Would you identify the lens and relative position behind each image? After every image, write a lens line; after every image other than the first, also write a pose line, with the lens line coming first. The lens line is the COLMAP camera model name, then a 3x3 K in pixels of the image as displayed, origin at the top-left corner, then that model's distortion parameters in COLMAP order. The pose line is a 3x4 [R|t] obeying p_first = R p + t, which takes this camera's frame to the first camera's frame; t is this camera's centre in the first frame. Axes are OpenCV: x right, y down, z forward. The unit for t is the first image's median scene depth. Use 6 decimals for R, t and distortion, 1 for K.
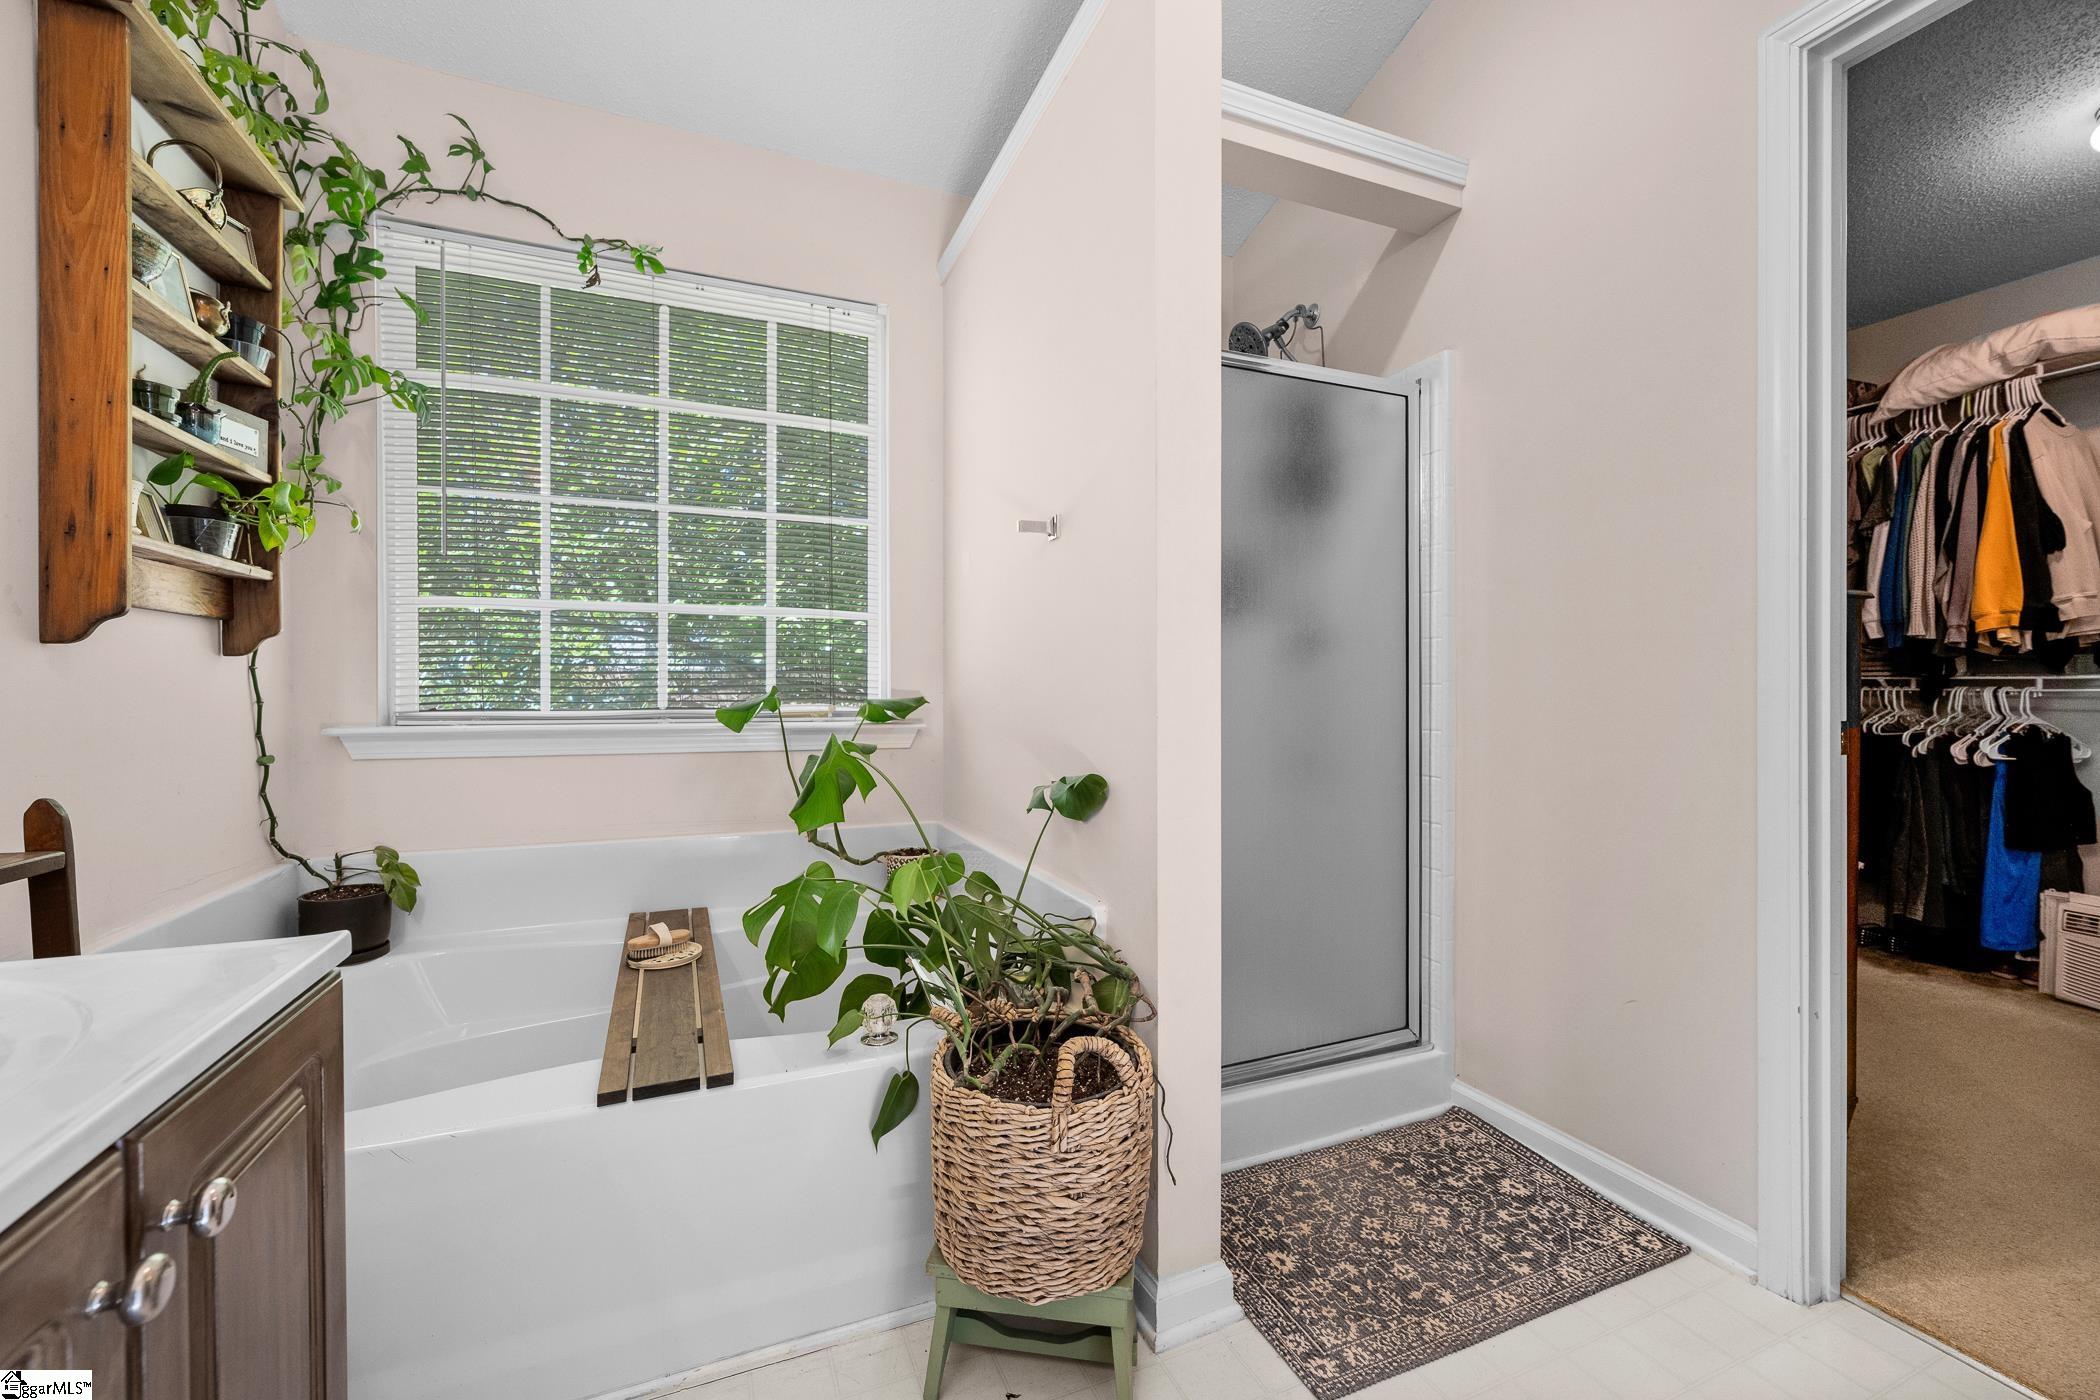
lens RADIAL K [[851.6, 0, 1056.5], [0, 851.6, 692.8], [0, 0, 1]] dist [0.000618, 0.000875]
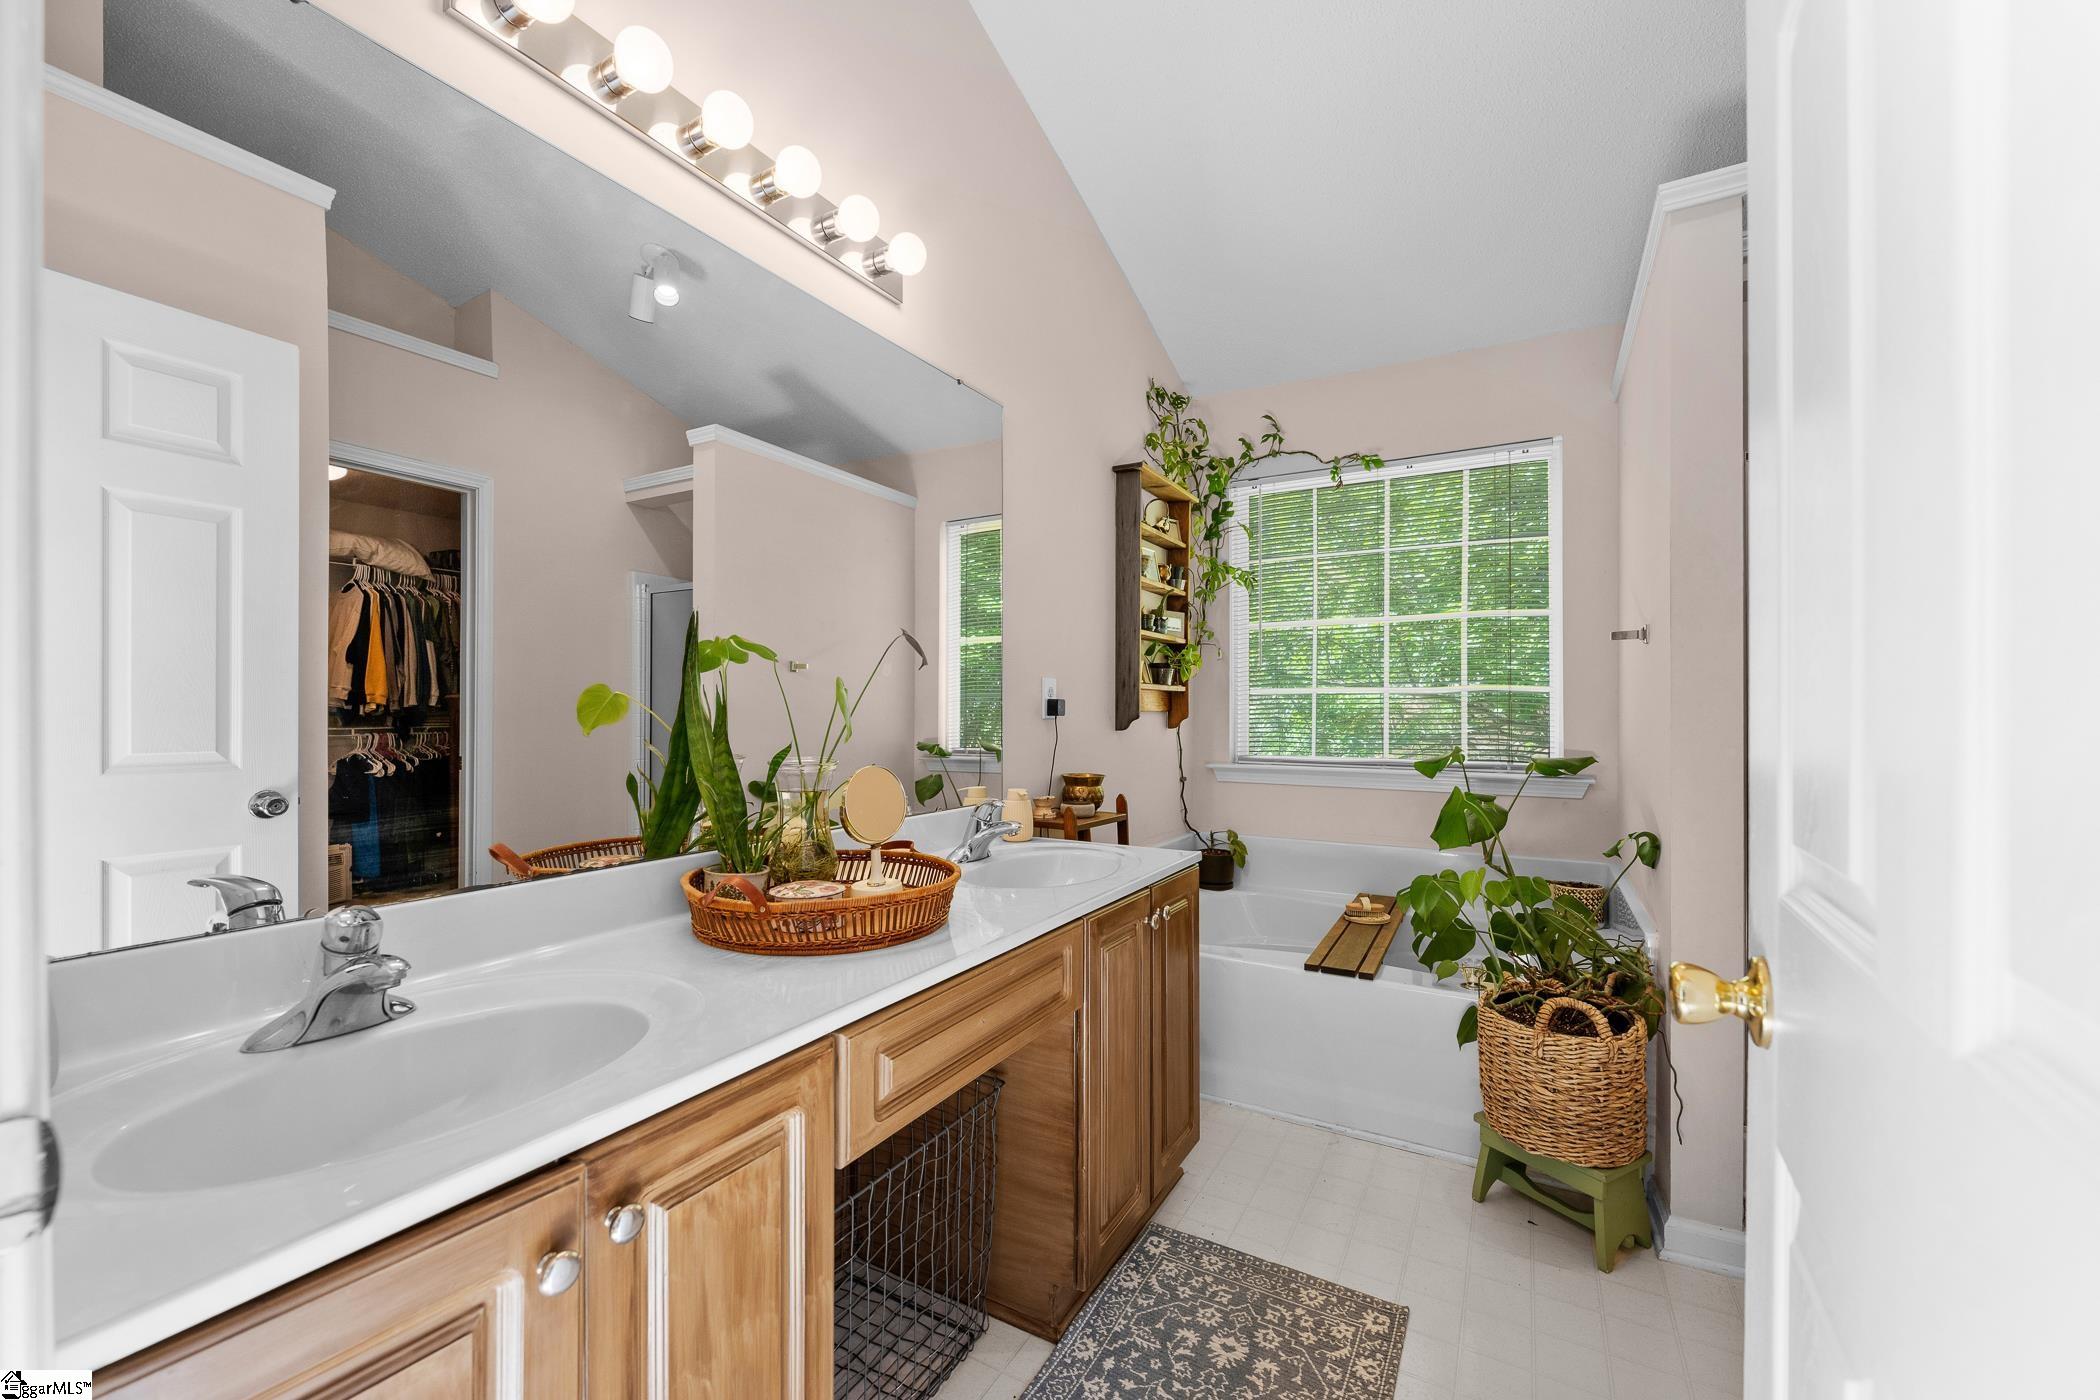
lens RADIAL K [[851.6, 0, 1049.0], [0, 851.6, 709.3], [0, 0, 1]] dist [0.000618, 0.000875]
pose [[0.612101, -0.002831, -0.790774, 0.488847], [-0.006460, 0.999942, -0.008580, -0.070826], [0.790753, 0.010360, 0.612048, -0.502701]]
